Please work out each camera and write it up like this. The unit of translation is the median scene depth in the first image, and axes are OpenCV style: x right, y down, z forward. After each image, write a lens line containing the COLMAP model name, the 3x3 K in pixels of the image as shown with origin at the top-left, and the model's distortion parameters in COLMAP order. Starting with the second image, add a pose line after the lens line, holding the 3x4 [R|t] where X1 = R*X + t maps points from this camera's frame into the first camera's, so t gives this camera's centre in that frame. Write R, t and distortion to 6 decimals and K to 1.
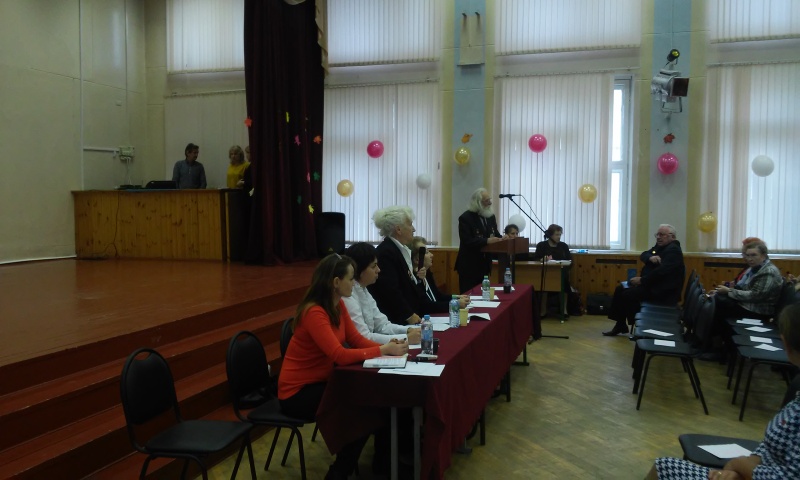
lens RADIAL K [[701.9, 0, 384.6], [0, 701.9, 239.5], [0, 0, 1]] dist [0.071117, -0.149949]
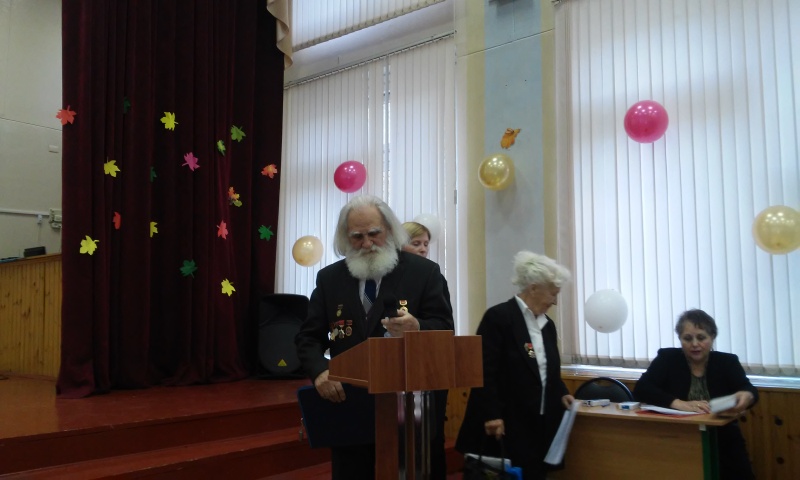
lens RADIAL K [[701.9, 0, 384.6], [0, 701.9, 239.5], [0, 0, 1]] dist [0.071117, -0.149949]
pose [[0.942043, -0.037198, -0.333423, 0.188774], [-0.016534, 0.987479, -0.156881, 0.003822], [0.335084, 0.153301, 0.929633, 0.507955]]
